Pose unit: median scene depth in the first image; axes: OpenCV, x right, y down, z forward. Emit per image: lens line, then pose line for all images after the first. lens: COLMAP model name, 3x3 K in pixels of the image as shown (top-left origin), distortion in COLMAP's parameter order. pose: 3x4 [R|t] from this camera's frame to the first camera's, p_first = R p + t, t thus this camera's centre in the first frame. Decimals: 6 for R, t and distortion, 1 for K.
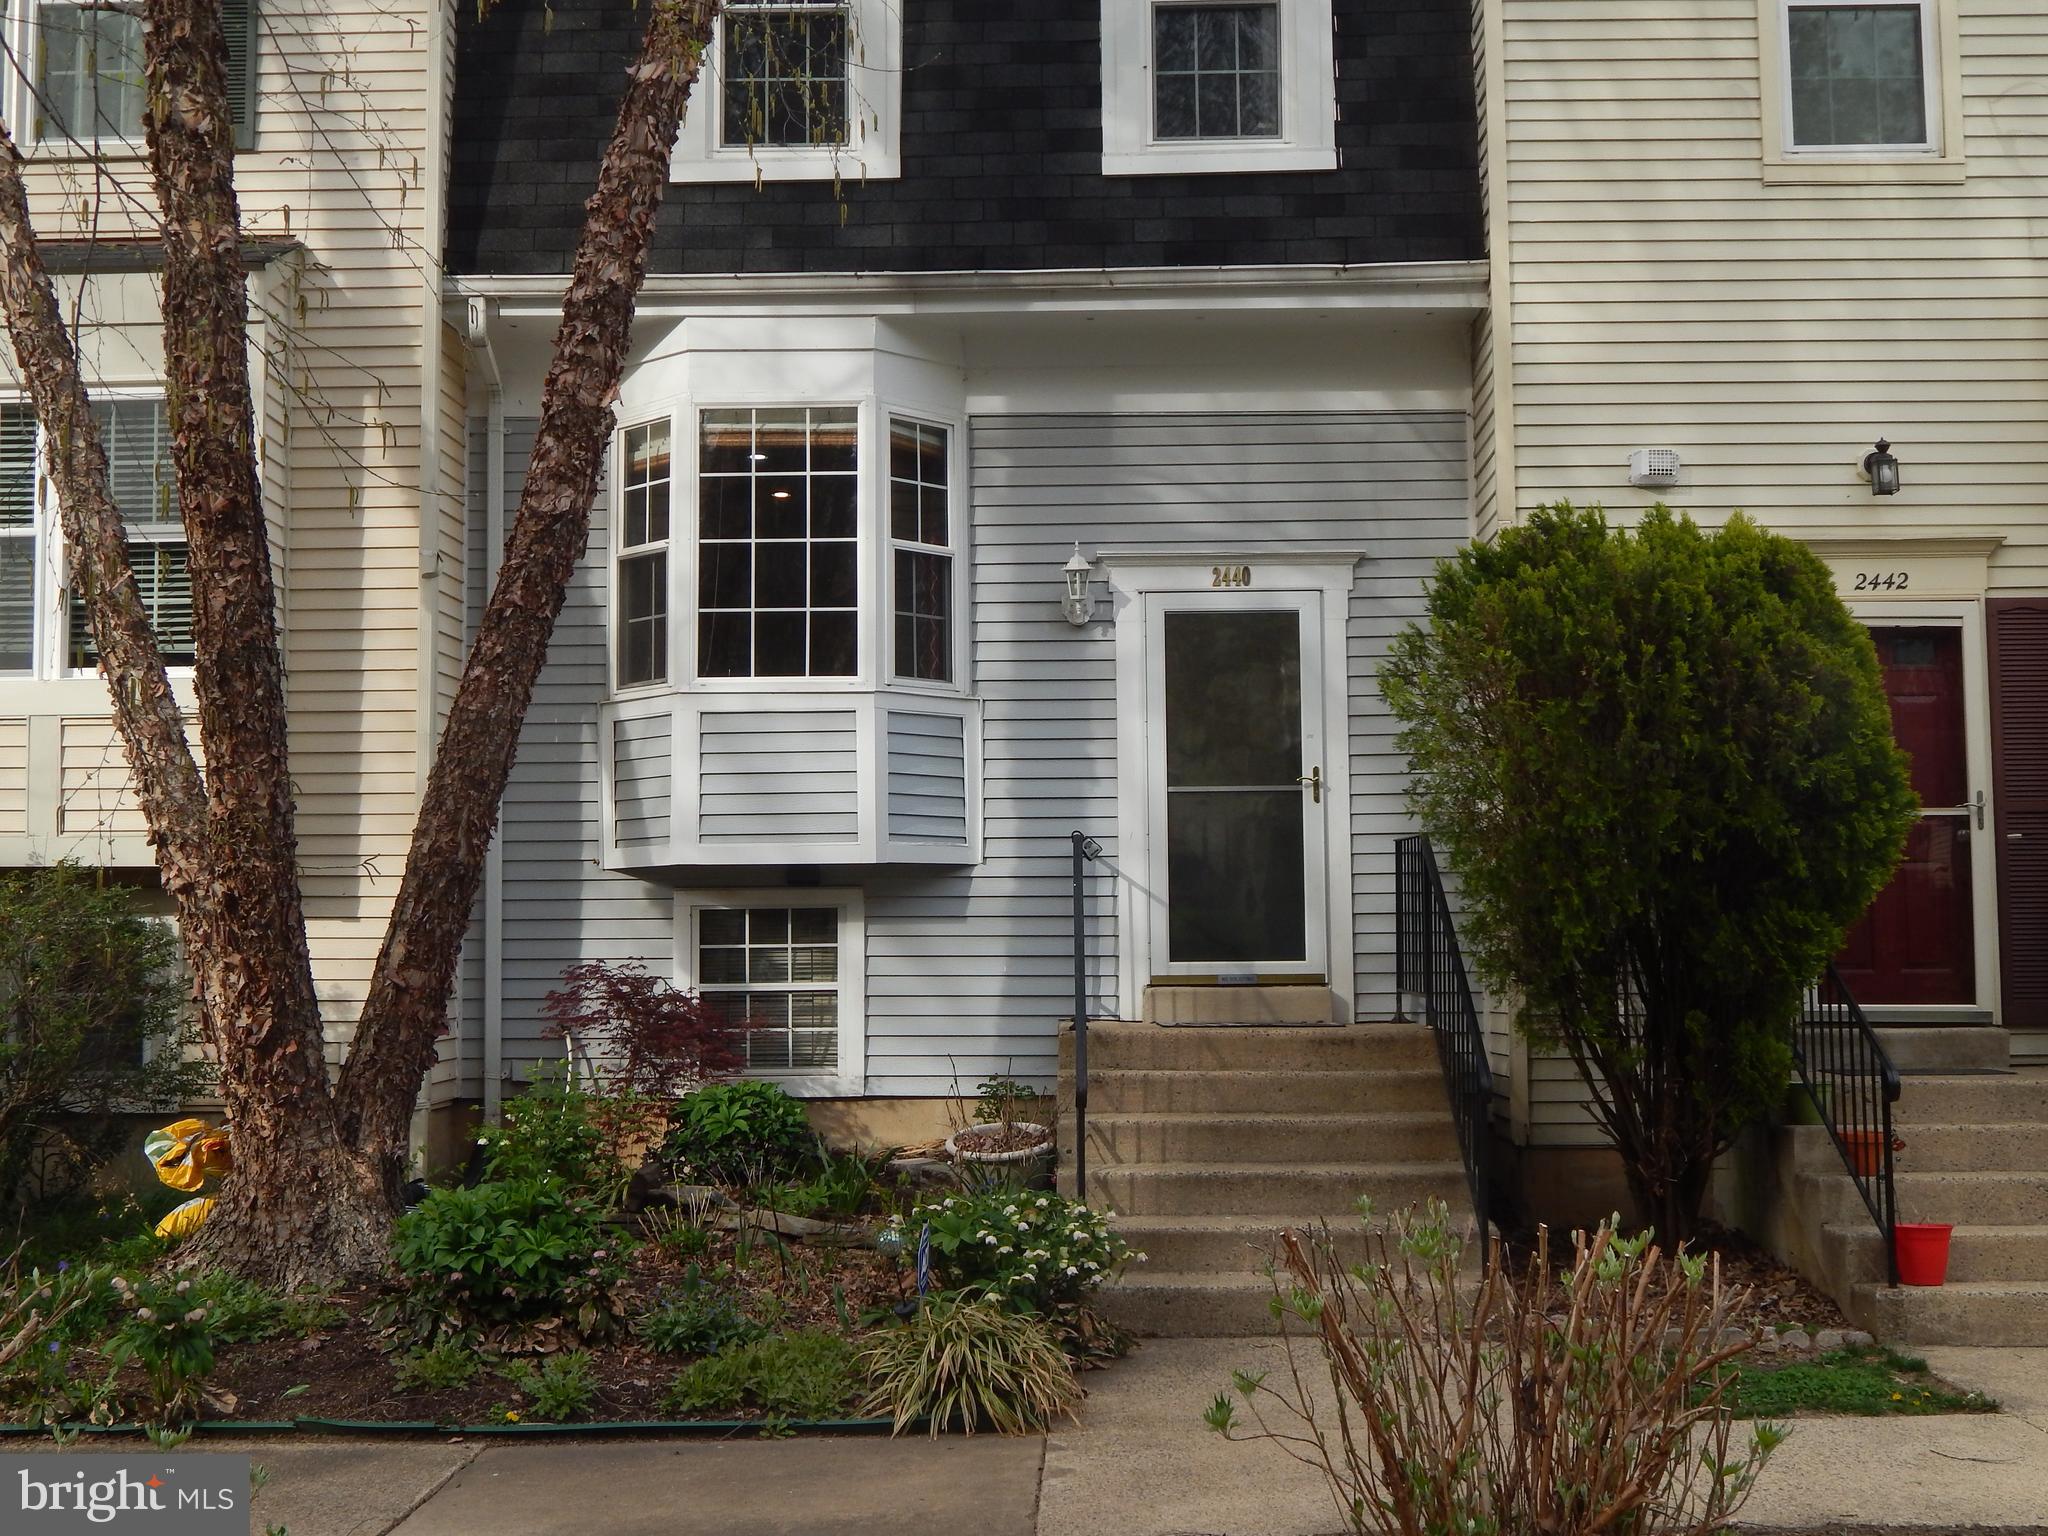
lens RADIAL K [[2486.7, 0, 1045.0], [0, 2486.7, 744.4], [0, 0, 1]] dist [-0.019086, -0.001630]
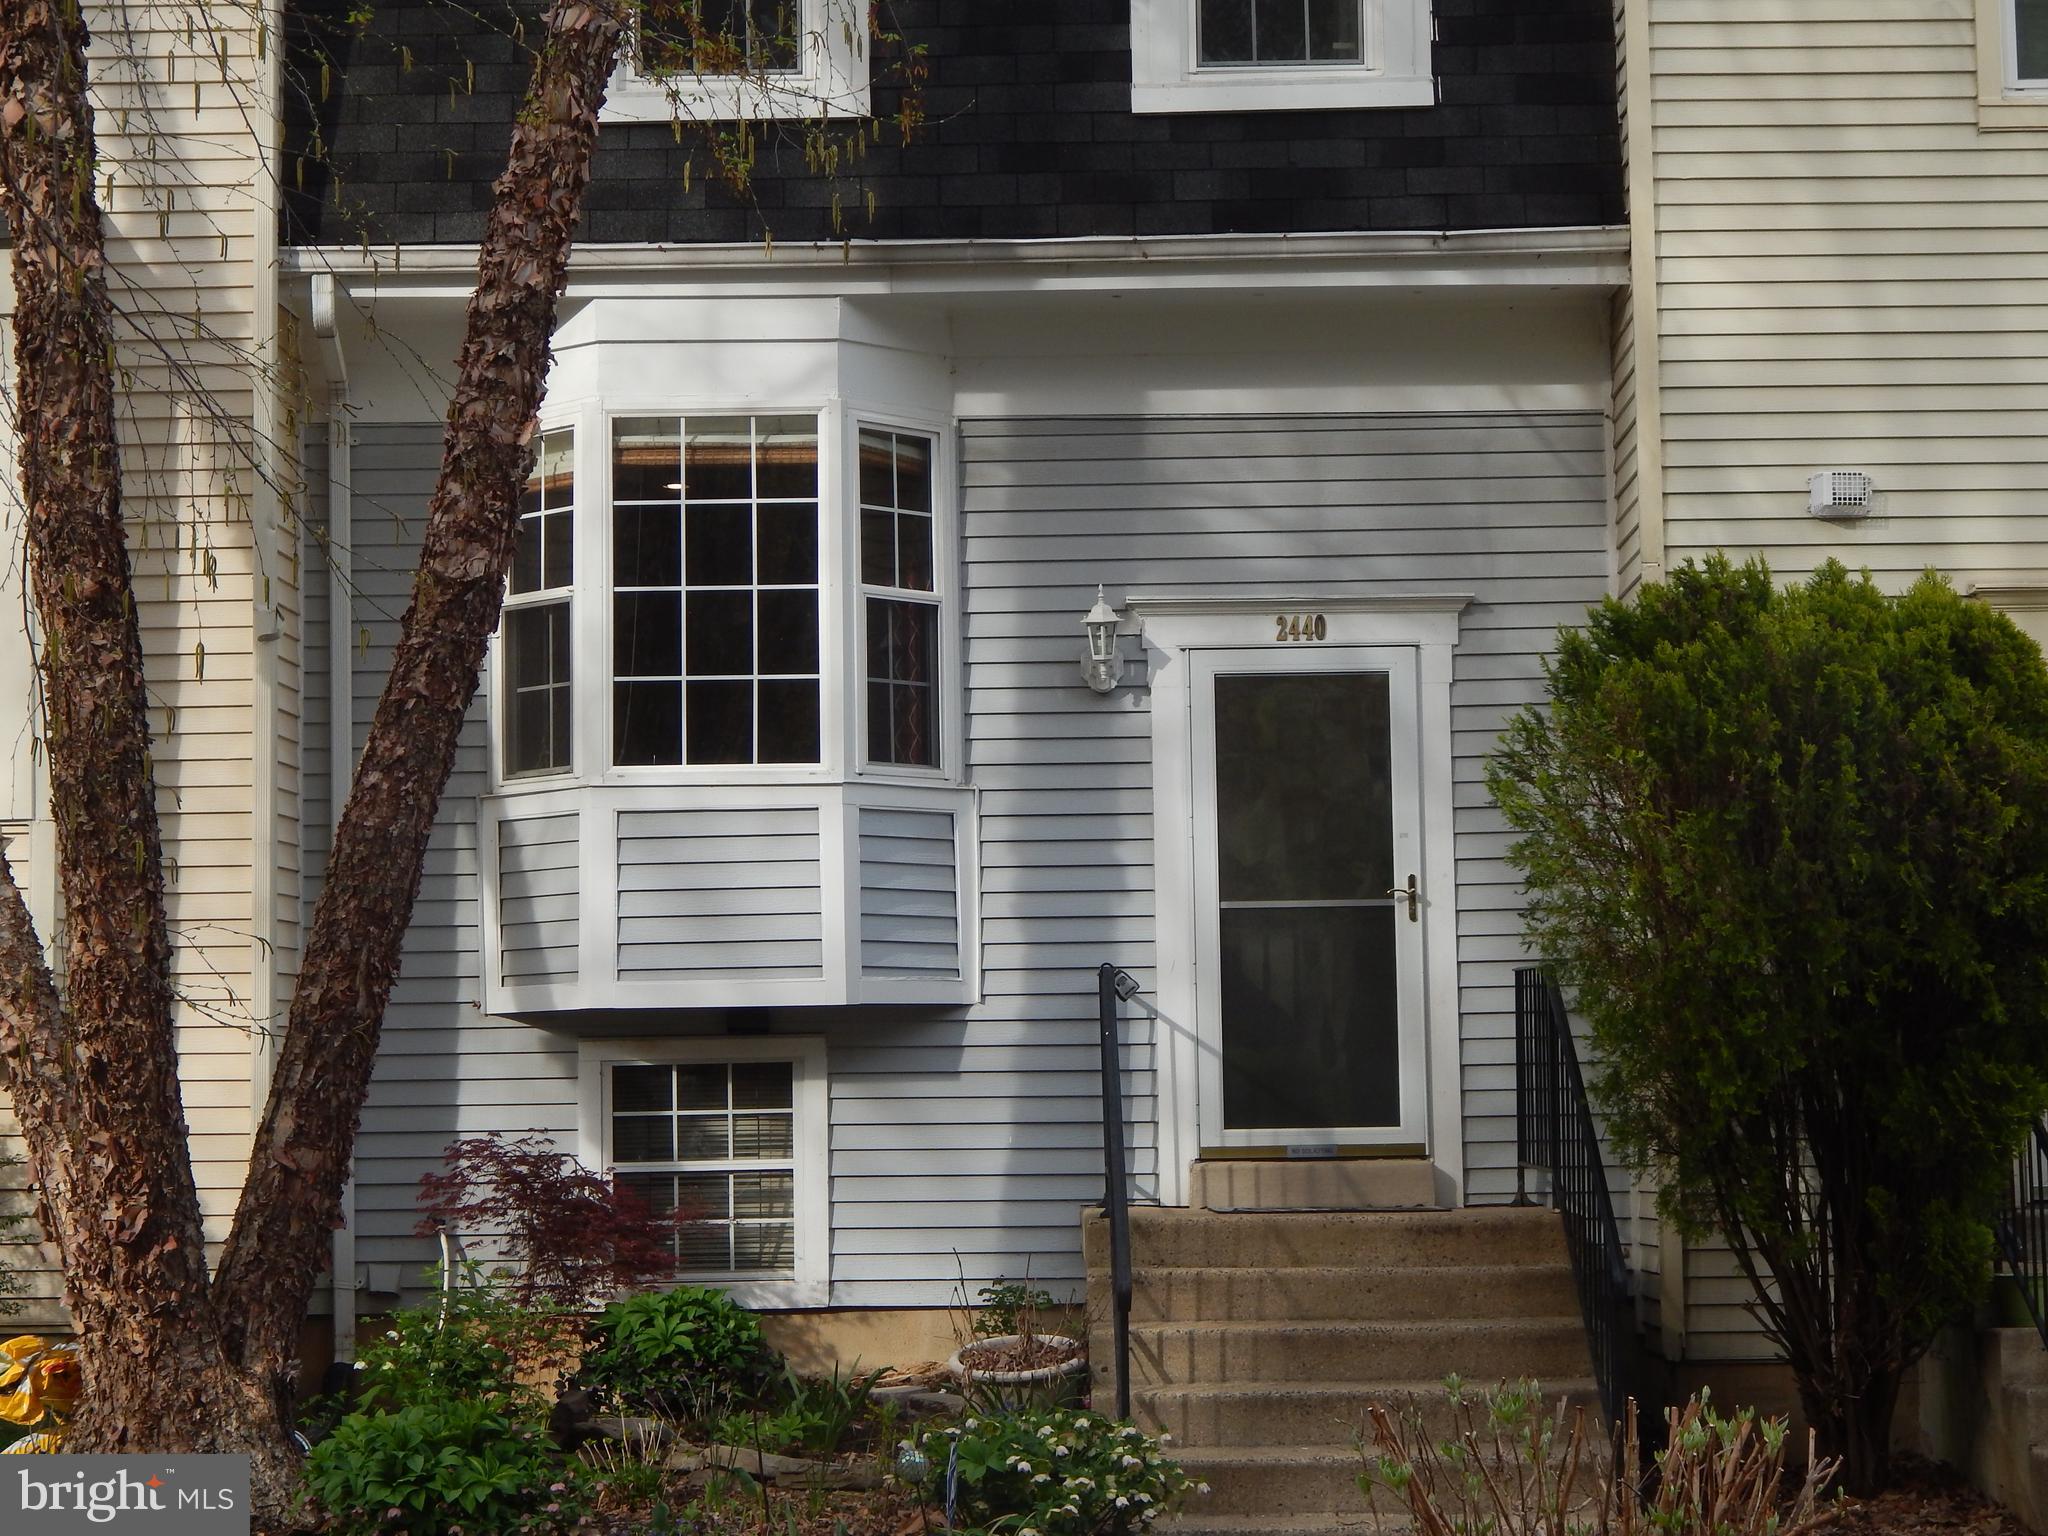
lens RADIAL K [[3720.7, 0, 1096.2], [0, 3720.7, 766.4], [0, 0, 1]] dist [0.030272, -0.110087]
pose [[0.999744, -0.005393, 0.021993, -0.019094], [0.005588, 0.999945, -0.008825, -0.020112], [-0.021944, 0.008945, 0.999719, -0.205656]]
